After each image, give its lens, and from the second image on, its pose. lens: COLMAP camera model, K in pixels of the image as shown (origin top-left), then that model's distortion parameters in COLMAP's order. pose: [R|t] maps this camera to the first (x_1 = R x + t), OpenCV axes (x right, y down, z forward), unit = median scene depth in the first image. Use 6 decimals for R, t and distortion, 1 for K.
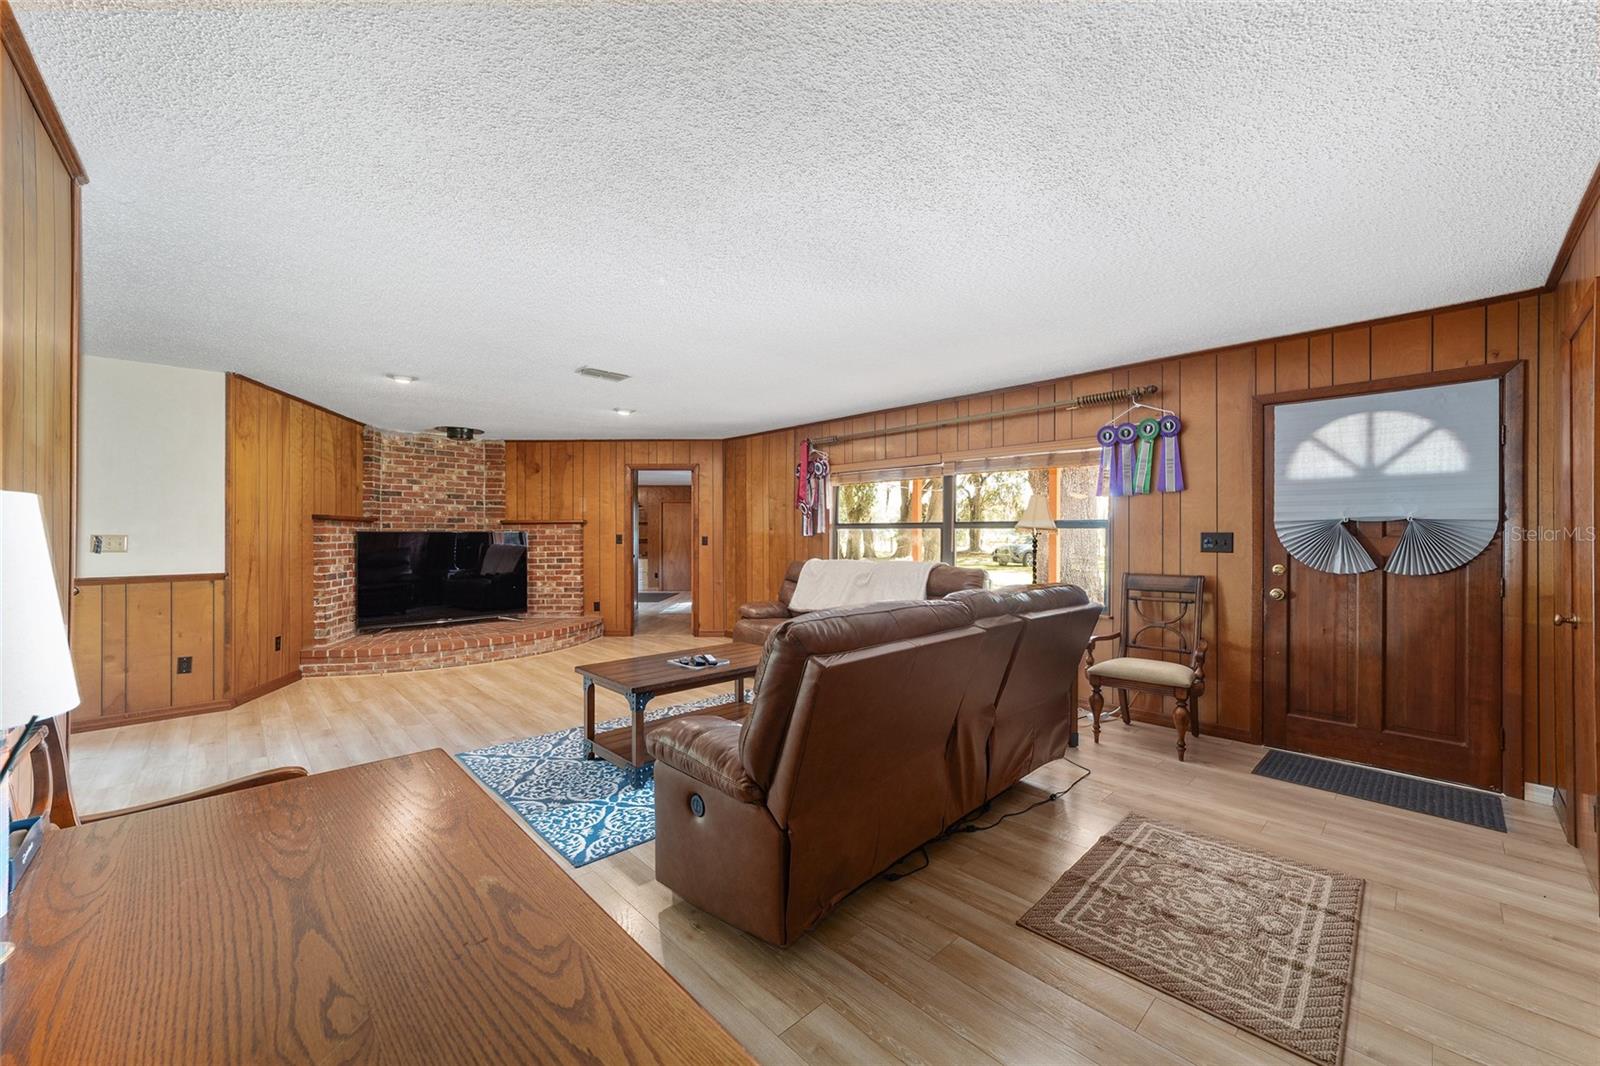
lens RADIAL K [[606.8, 0, 785.8], [0, 606.8, 533.6], [0, 0, 1]] dist [-0.010357, 0.004504]
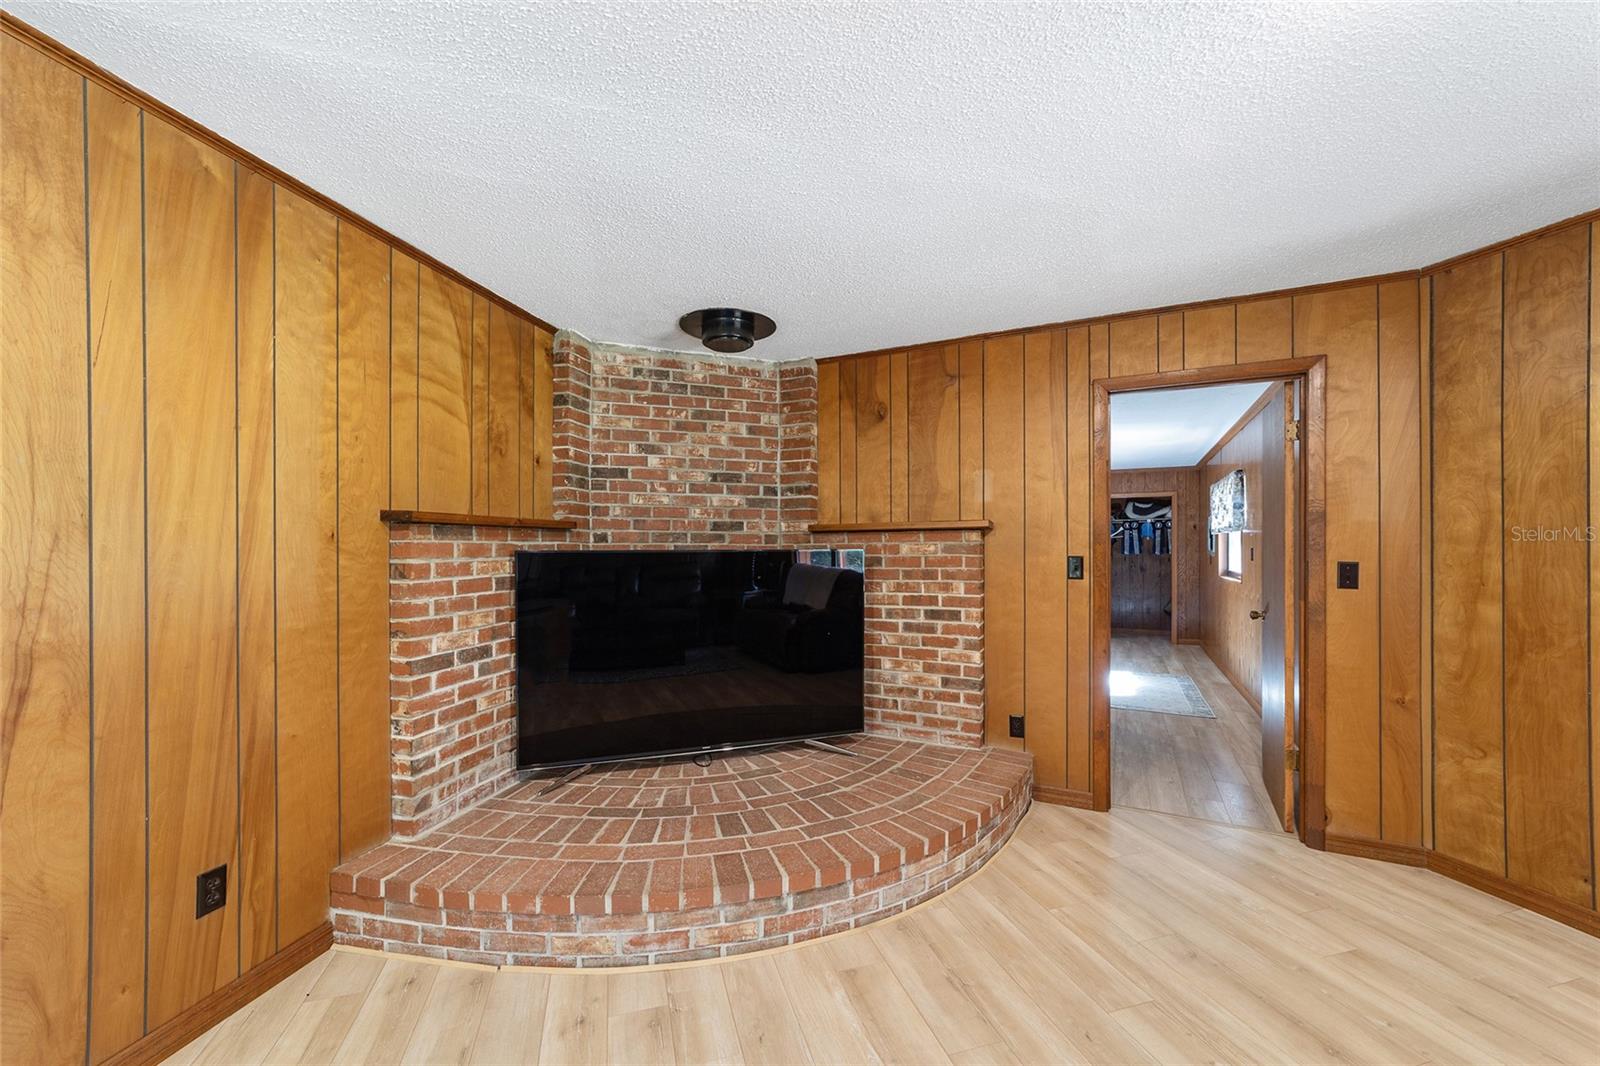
lens RADIAL K [[606.8, 0, 795.8], [0, 606.8, 538.9], [0, 0, 1]] dist [-0.010357, 0.004504]
pose [[0.897436, -0.005835, -0.441106, -0.351493], [0.001641, 0.999950, -0.009889, -0.008356], [0.441142, 0.008151, 0.897401, 0.738262]]
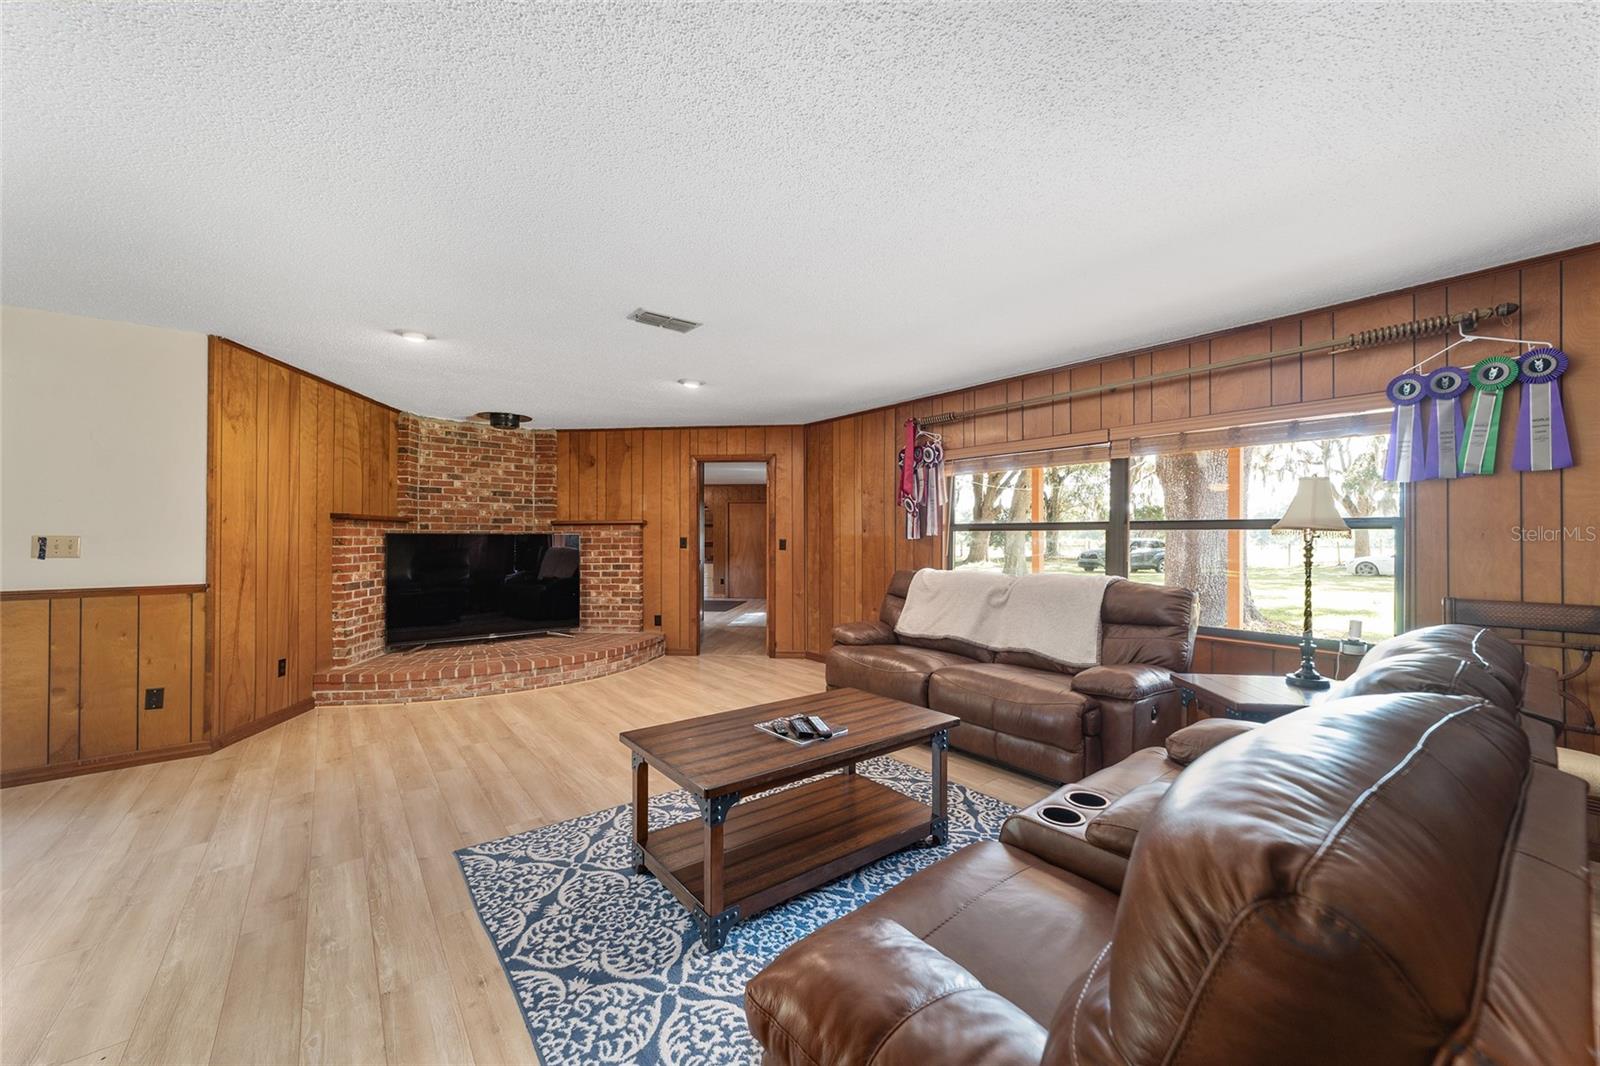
lens RADIAL K [[606.8, 0, 786.6], [0, 606.8, 530.5], [0, 0, 1]] dist [-0.010357, 0.004504]
pose [[0.995106, 0.000540, -0.098807, -0.058882], [-0.001541, 0.999948, -0.010050, 0.000488], [0.098797, 0.010153, 0.995056, 0.209934]]
